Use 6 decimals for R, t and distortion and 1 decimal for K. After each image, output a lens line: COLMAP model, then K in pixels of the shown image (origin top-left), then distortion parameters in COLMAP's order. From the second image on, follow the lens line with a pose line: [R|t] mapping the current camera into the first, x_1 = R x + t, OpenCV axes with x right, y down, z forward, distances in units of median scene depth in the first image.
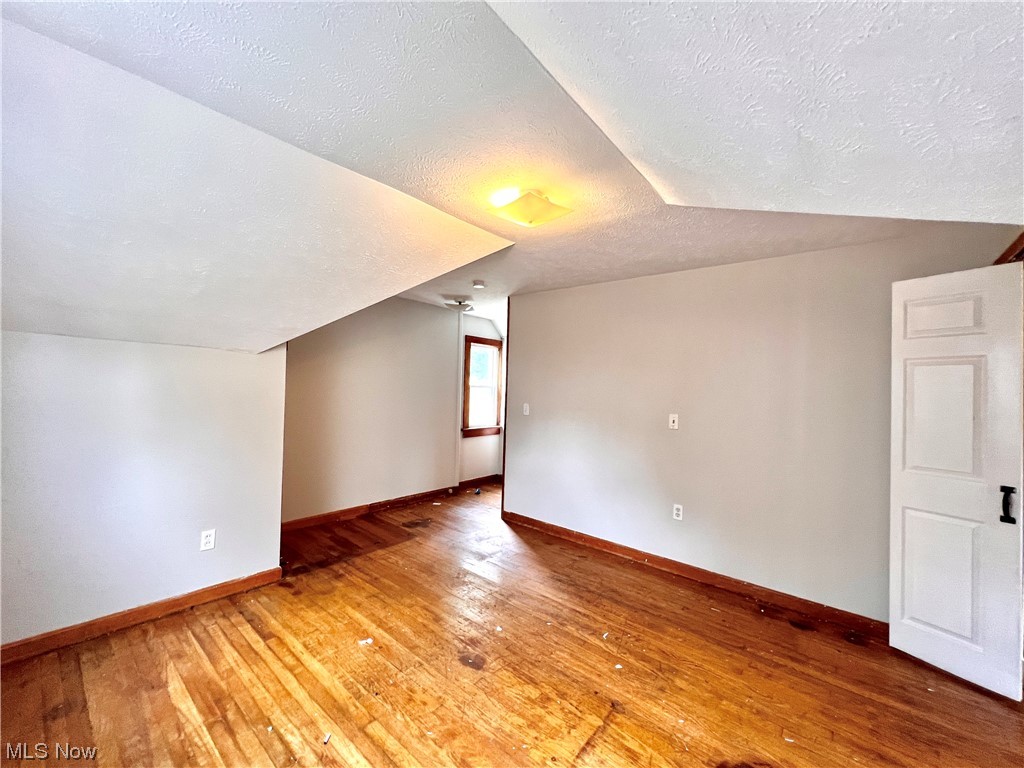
lens RADIAL K [[410.9, 0, 511.6], [0, 410.9, 382.8], [0, 0, 1]] dist [-0.003405, 0.001000]
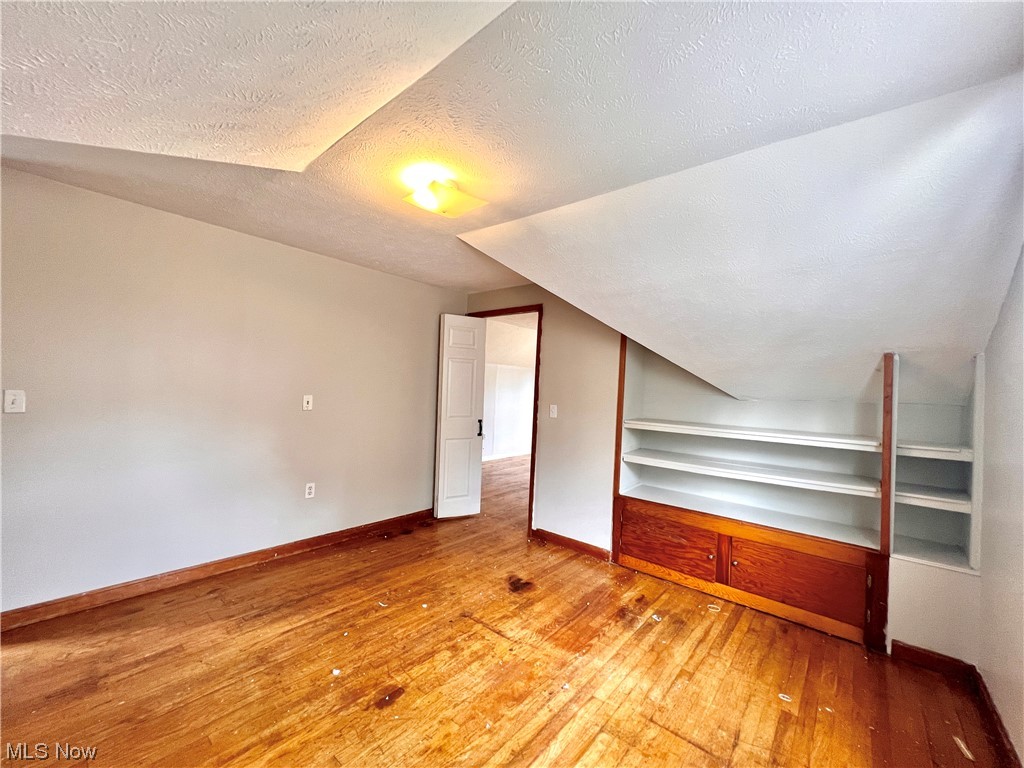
lens RADIAL K [[410.9, 0, 511.6], [0, 410.9, 382.8], [0, 0, 1]] dist [-0.003405, 0.001000]
pose [[0.003601, -0.020475, 0.999784, -0.833482], [-0.051184, 0.998476, 0.020633, -0.000172], [-0.998683, -0.051248, 0.002547, 0.694696]]
